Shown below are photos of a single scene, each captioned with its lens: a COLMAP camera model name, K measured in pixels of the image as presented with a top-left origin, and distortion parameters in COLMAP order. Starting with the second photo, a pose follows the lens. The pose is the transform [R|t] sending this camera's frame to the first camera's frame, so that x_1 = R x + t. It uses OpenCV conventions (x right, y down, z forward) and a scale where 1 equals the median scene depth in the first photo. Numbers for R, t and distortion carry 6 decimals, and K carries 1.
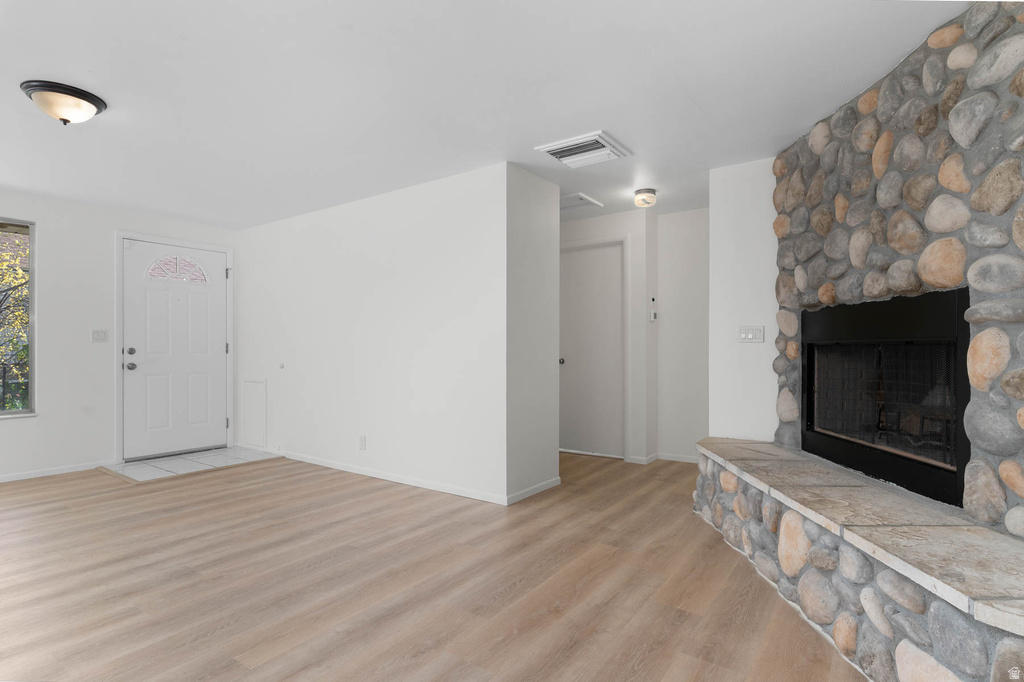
lens RADIAL K [[514.7, 0, 512.0], [0, 514.7, 341.0], [0, 0, 1]] dist [-0.003131, -0.001013]
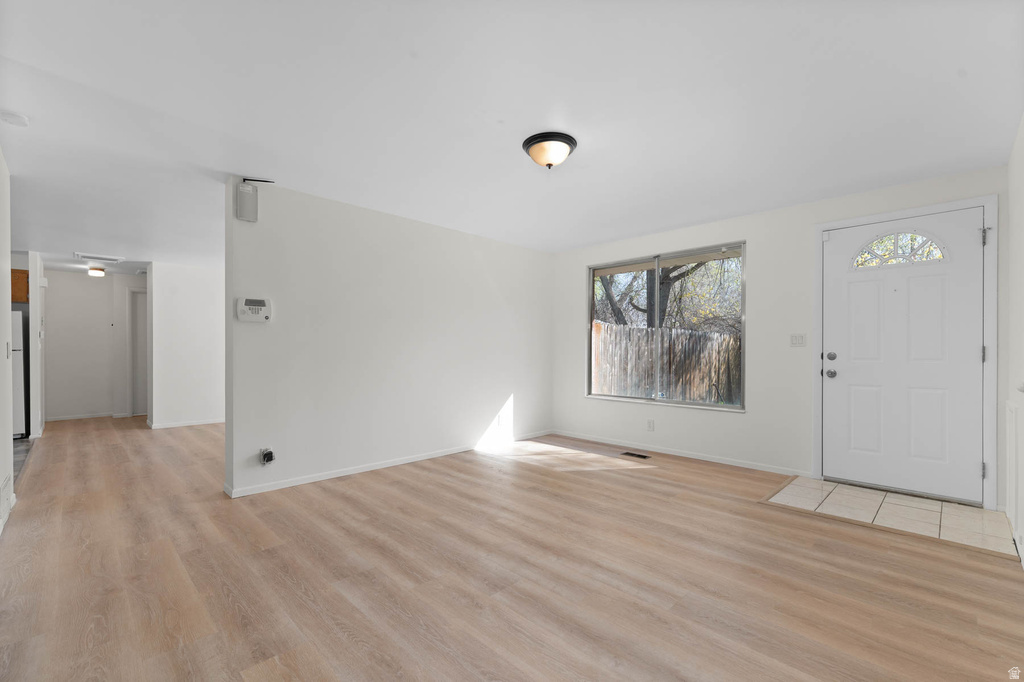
lens RADIAL K [[437.8, 0, 515.9], [0, 437.8, 353.4], [0, 0, 1]] dist [-0.000276, -0.000271]
pose [[-0.155865, 0.005136, -0.987765, 0.148797], [0.011823, 0.999925, 0.003333, 0.009391], [0.987708, -0.011159, -0.155914, 0.983637]]
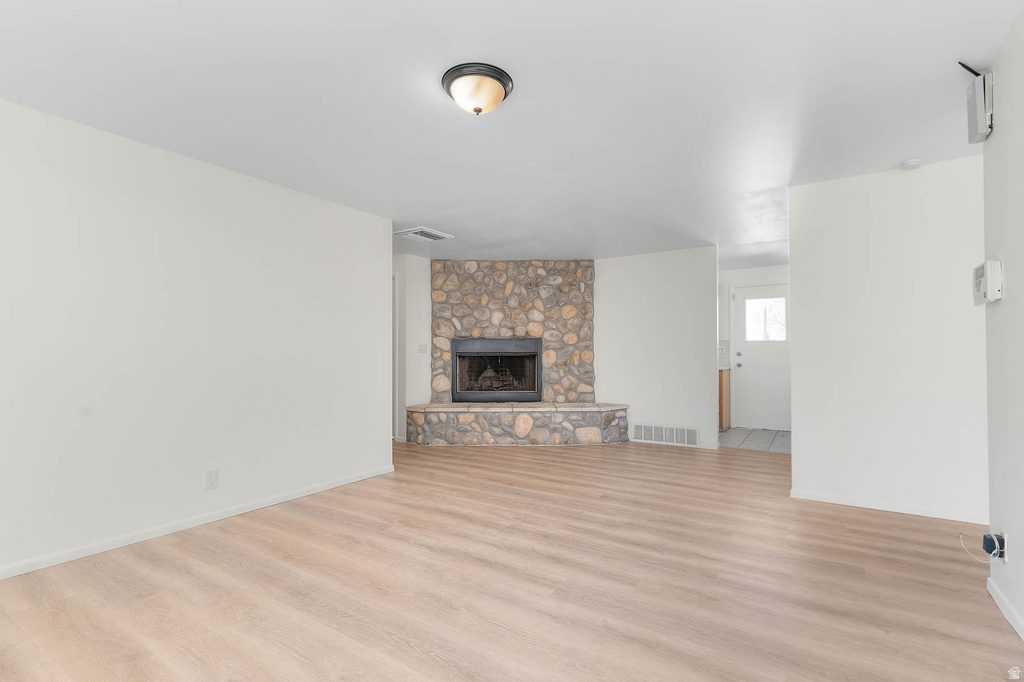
lens RADIAL K [[476.4, 0, 512.0], [0, 476.4, 341.0], [0, 0, 1]] dist [0.000389, -0.000047]
pose [[-0.037289, 0.028715, 0.998892, -1.567544], [-0.008931, 0.999538, -0.029067, 0.008244], [-0.999265, -0.010004, -0.037015, 0.882119]]
